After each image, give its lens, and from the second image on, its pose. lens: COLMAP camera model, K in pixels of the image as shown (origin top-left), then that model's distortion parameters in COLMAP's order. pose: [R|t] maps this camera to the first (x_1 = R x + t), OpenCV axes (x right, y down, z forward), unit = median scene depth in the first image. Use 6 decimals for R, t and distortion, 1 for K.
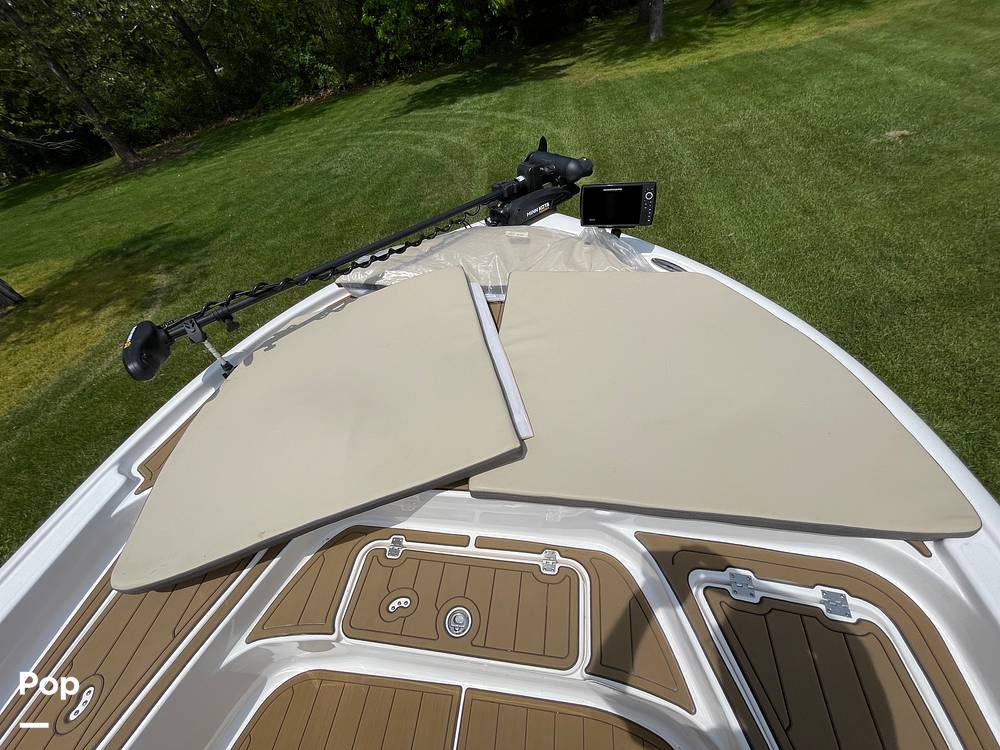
lens RADIAL K [[404.3, 0, 501.8], [0, 404.3, 369.5], [0, 0, 1]] dist [-0.000070, -0.000279]
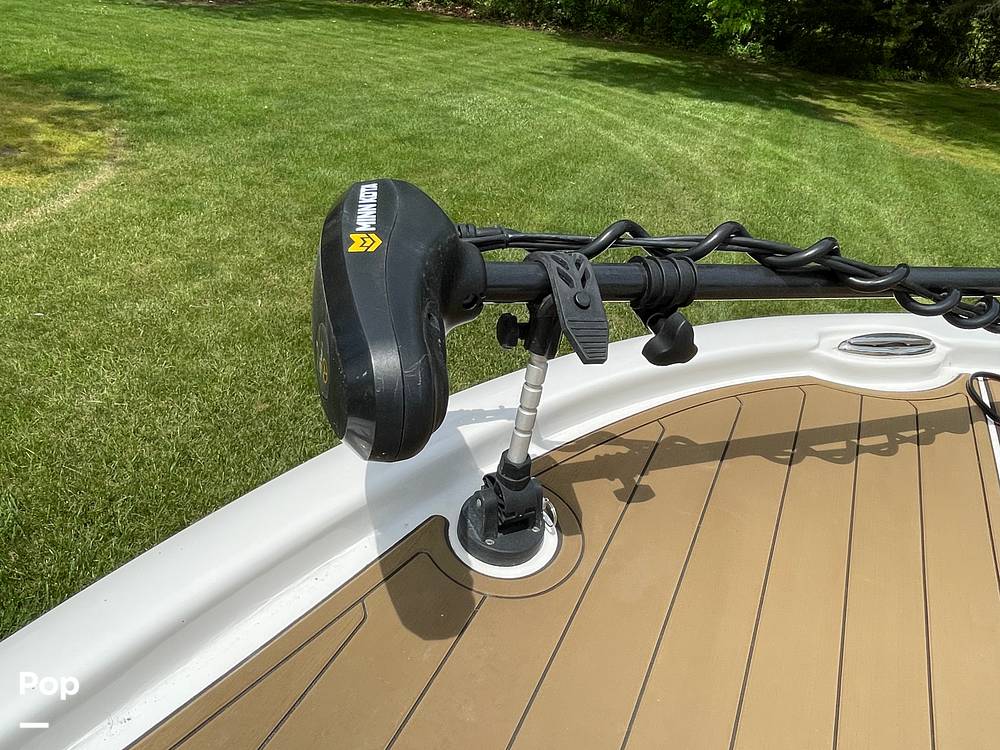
lens RADIAL K [[712.9, 0, 495.5], [0, 712.9, 374.8], [0, 0, 1]] dist [0.000118, -0.000699]
pose [[0.907257, 0.409336, -0.096586, -0.493115], [-0.420518, 0.886733, -0.192014, 0.021578], [0.007047, 0.214822, 0.976628, 0.414368]]
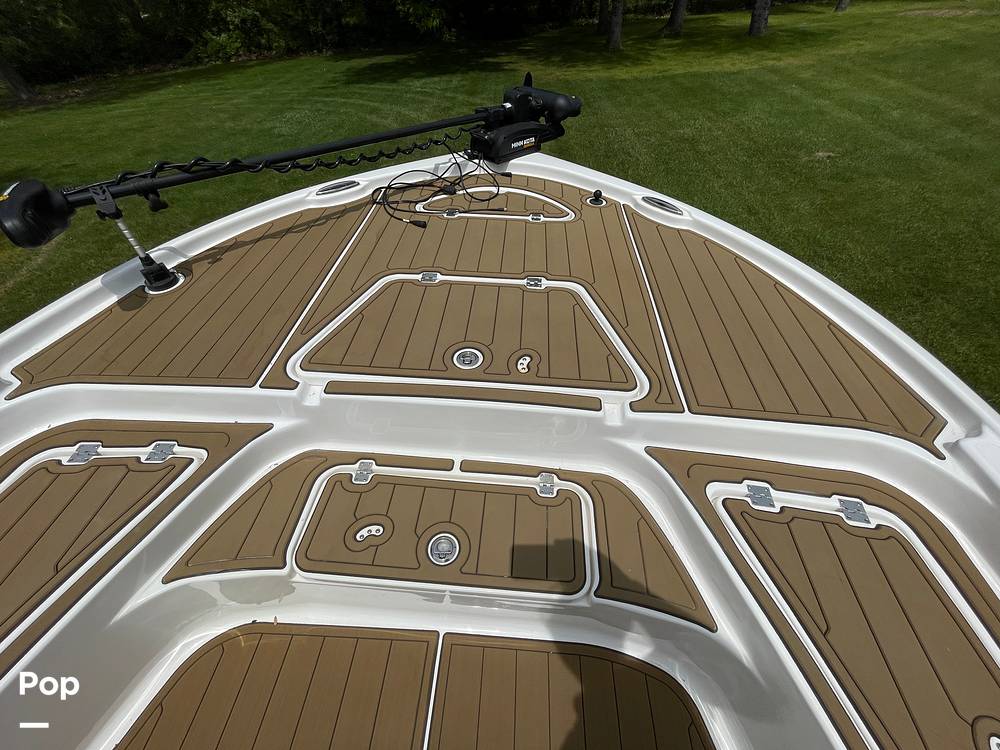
lens RADIAL K [[401.6, 0, 500.9], [0, 401.6, 370.6], [0, 0, 1]] dist [-0.001136, -0.000475]
pose [[0.988390, 0.050001, 0.143474, -0.066259], [-0.050386, 0.998729, -0.000950, 0.128820], [-0.143339, -0.006290, 0.989654, 0.081820]]
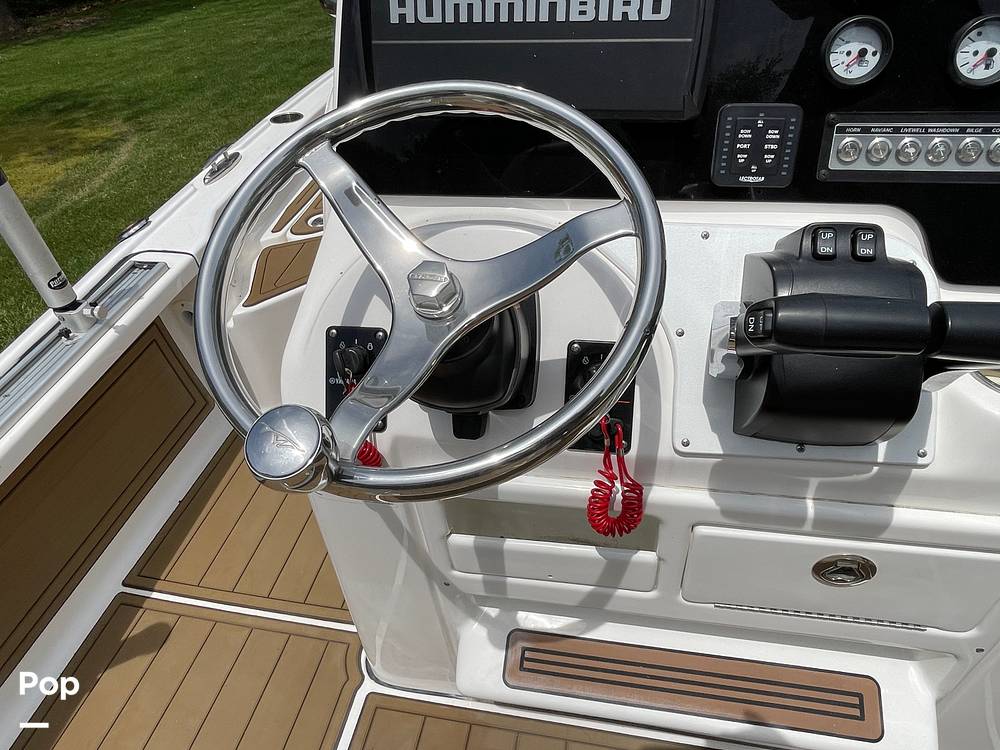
lens RADIAL K [[651.2, 0, 500.0], [0, 651.2, 375.0], [0, 0, 1]] dist [0.002098, -0.002653]
pose [[0.996672, 0.080861, 0.010349, -0.316975], [-0.079510, 0.992247, -0.095520, 0.850491], [-0.017993, 0.094379, 0.995374, -0.540596]]
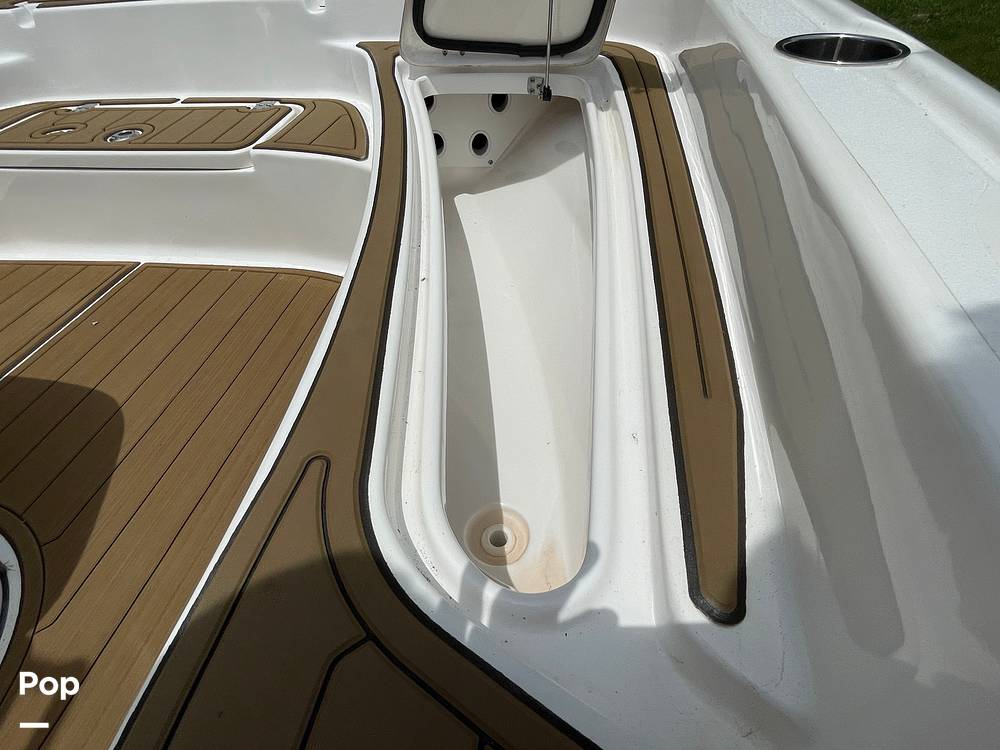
lens RADIAL K [[530.1, 0, 500.0], [0, 530.1, 375.0], [0, 0, 1]] dist [-0.002753, -0.000570]
pose [[0.997302, 0.063694, 0.036499, 0.316992], [-0.061795, 0.996786, -0.050983, 0.566186], [-0.039629, 0.048590, 0.998032, -0.012367]]
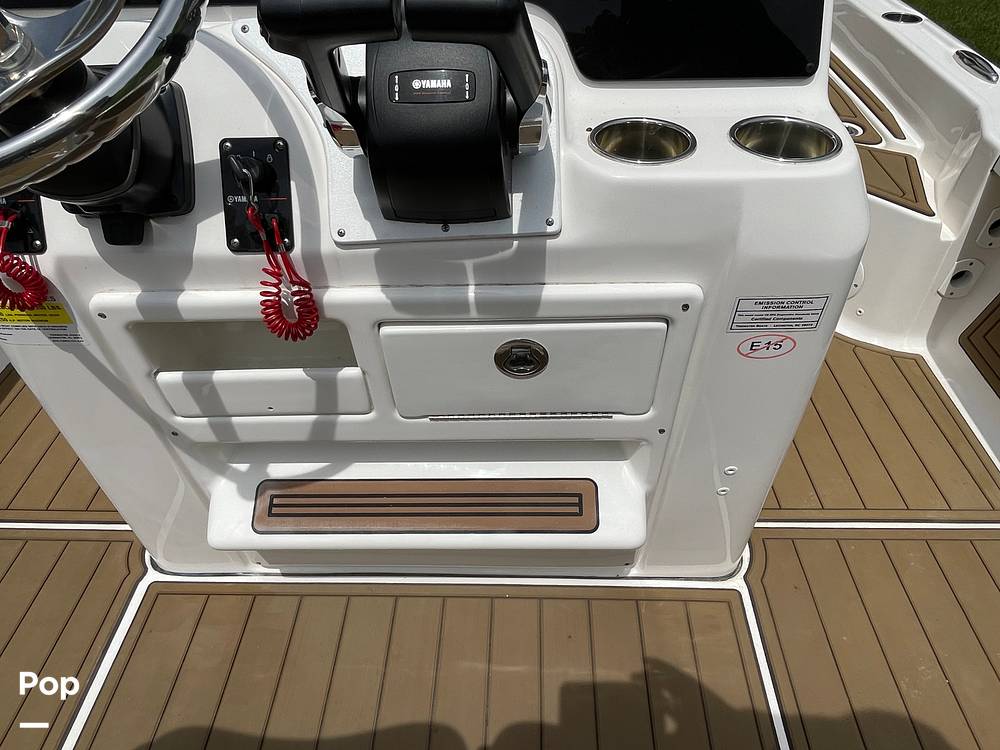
lens RADIAL K [[651.2, 0, 500.0], [0, 651.2, 375.0], [0, 0, 1]] dist [0.002098, -0.002653]
pose [[0.987089, 0.000681, 0.160173, -0.203609], [0.007341, 0.998748, -0.049484, 0.927756], [-0.160006, 0.050021, 0.985848, -0.553940]]
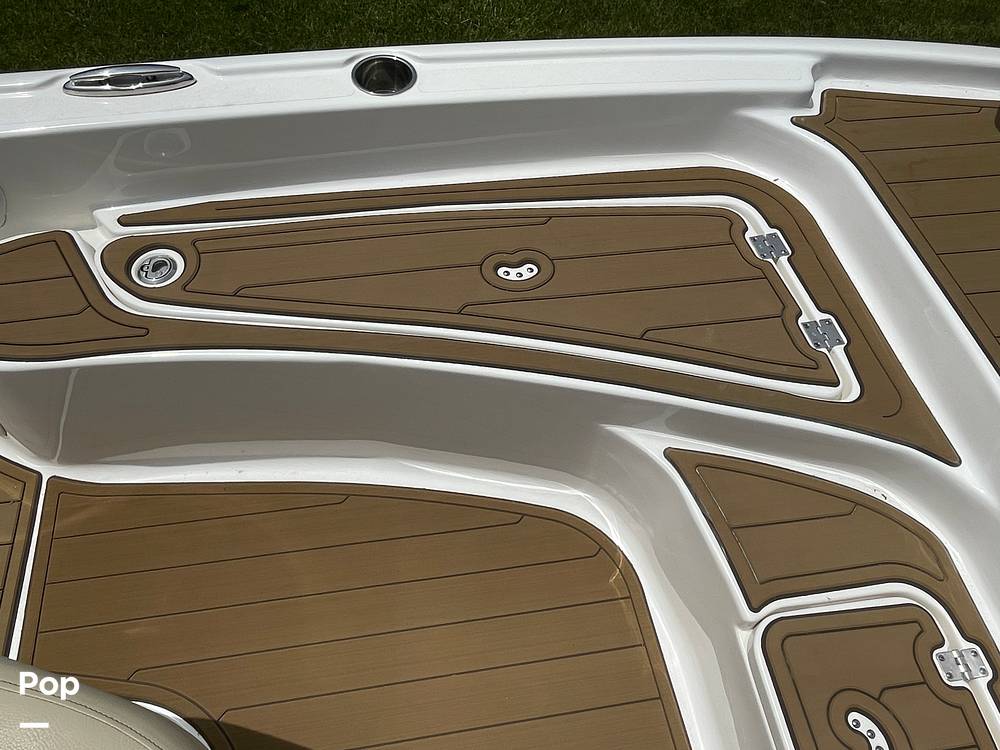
lens RADIAL K [[773.5, 0, 500.0], [0, 773.5, 375.0], [0, 0, 1]] dist [0.001666, 0.003216]
pose [[0.281474, 0.865638, -0.414056, -0.191846], [-0.749360, 0.467818, 0.468622, 0.169285], [0.599360, 0.178372, 0.780353, 0.032933]]
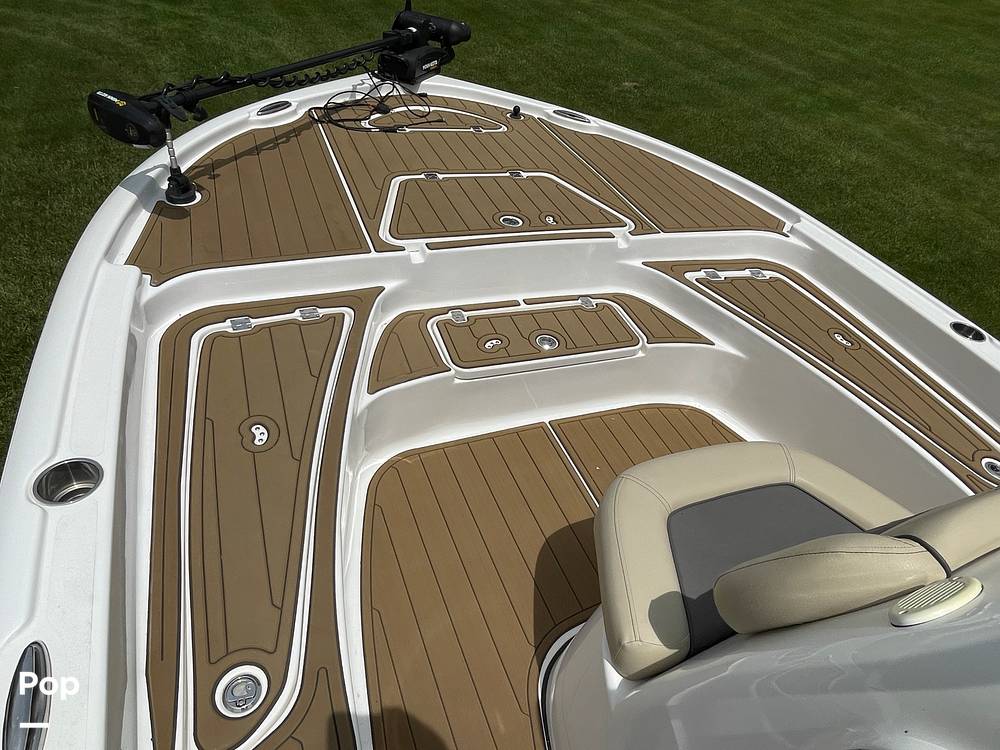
lens RADIAL K [[614.9, 0, 493.3], [0, 614.9, 373.3], [0, 0, 1]] dist [-0.002802, 0.002082]
pose [[0.843811, -0.122923, 0.522373, -0.611229], [0.169552, 0.984618, -0.042187, 0.395221], [-0.509152, 0.124167, 0.851673, -0.218592]]
